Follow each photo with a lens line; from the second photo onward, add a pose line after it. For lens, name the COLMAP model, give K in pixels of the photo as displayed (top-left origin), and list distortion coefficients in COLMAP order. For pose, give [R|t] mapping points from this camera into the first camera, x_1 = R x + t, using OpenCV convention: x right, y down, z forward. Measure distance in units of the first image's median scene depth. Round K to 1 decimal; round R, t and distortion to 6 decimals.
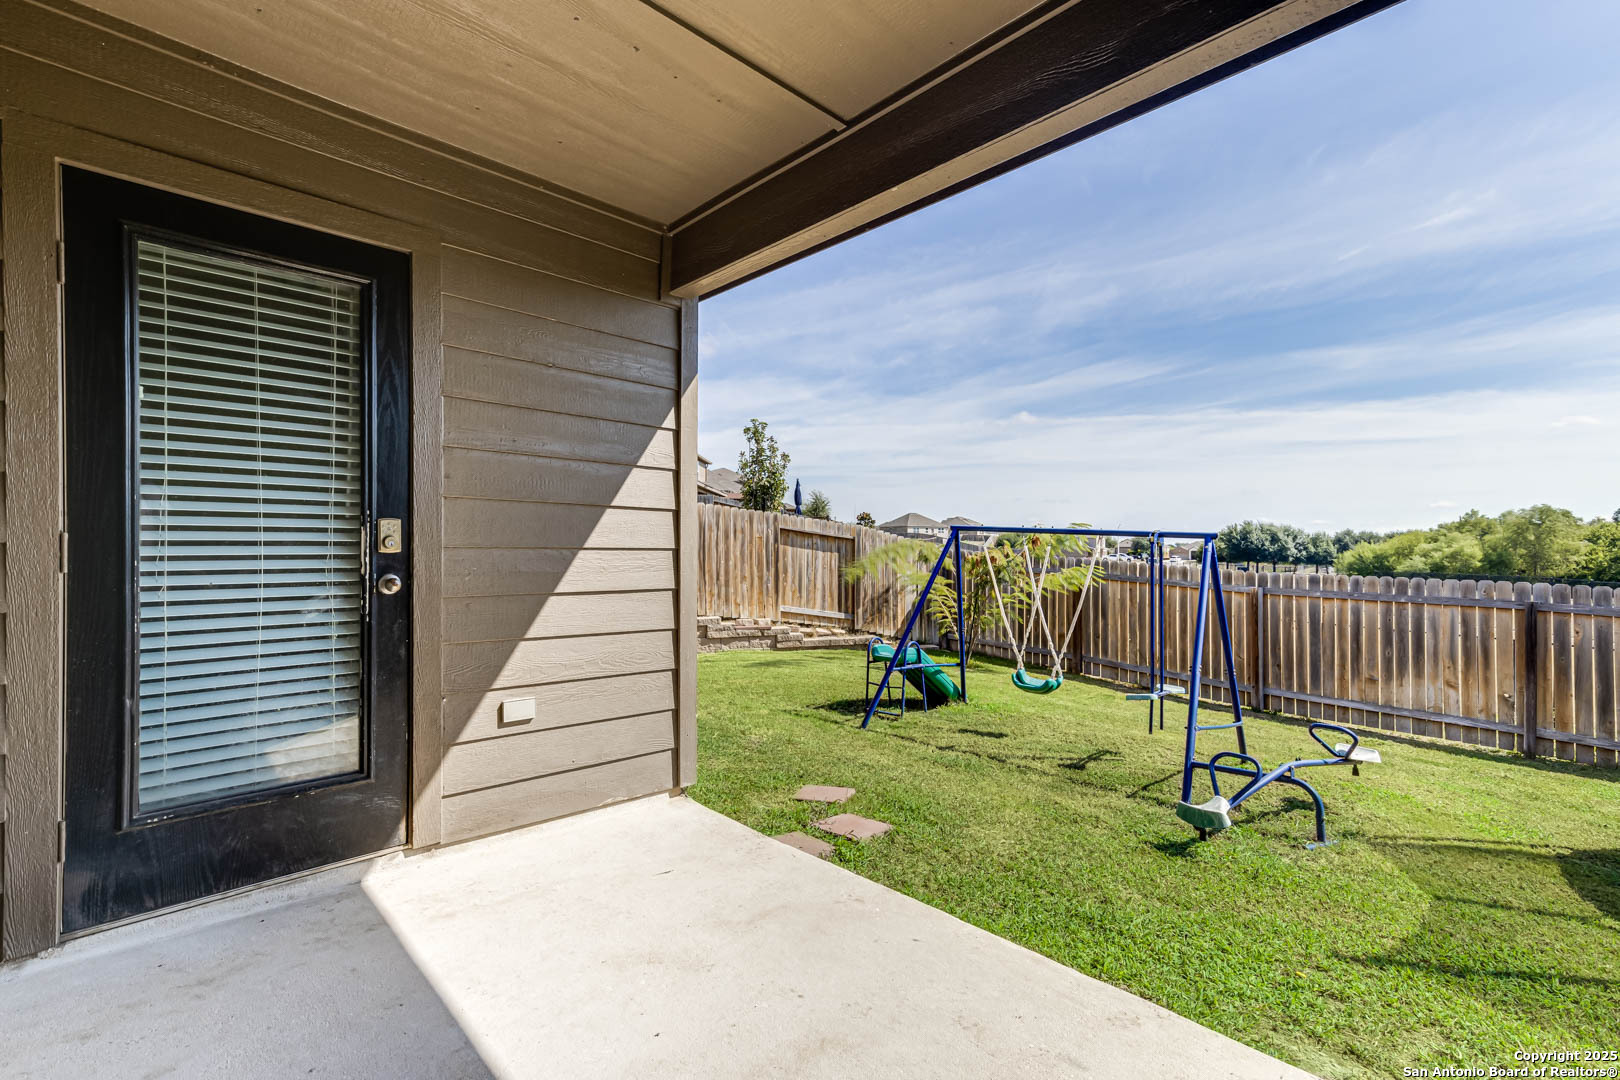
lens RADIAL K [[737.5, 0, 796.1], [0, 737.5, 546.8], [0, 0, 1]] dist [0.023598, 0.000002]
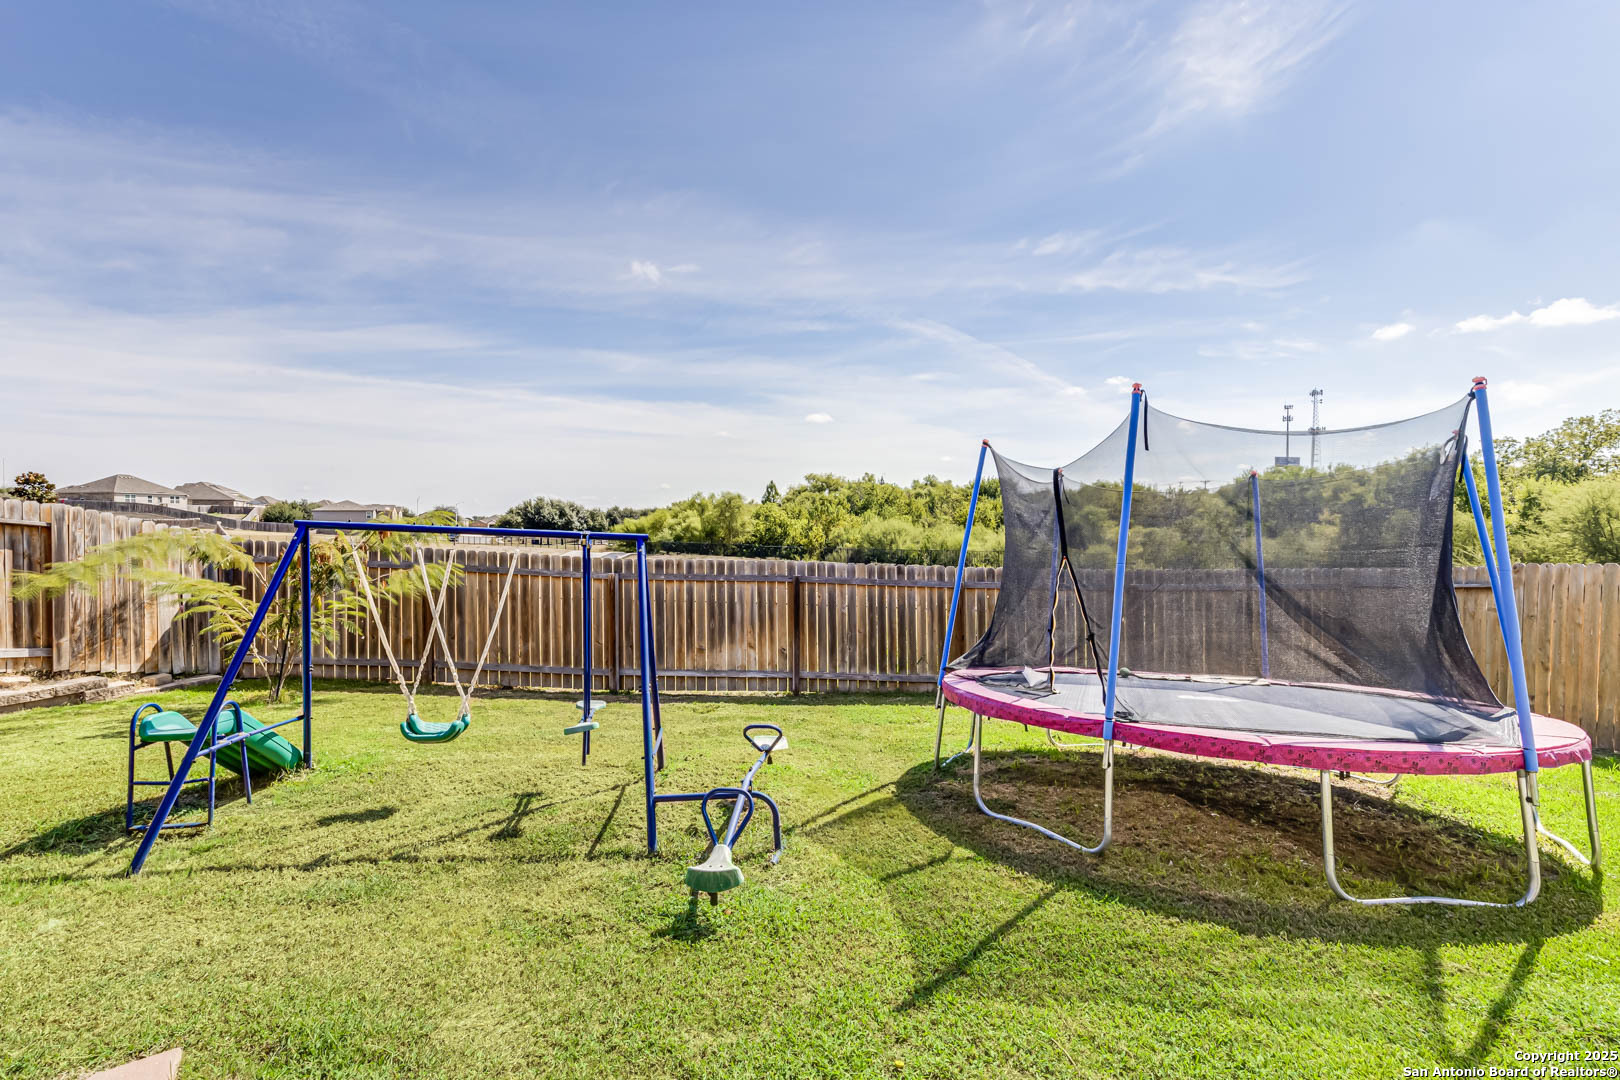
lens RADIAL K [[762.5, 0, 808.8], [0, 762.5, 528.4], [0, 0, 1]] dist [0.025406, -0.000232]
pose [[0.640162, -0.008936, 0.768188, -0.025625], [0.002604, 0.999952, 0.009462, -0.020171], [-0.768236, -0.004056, 0.640154, 0.129239]]
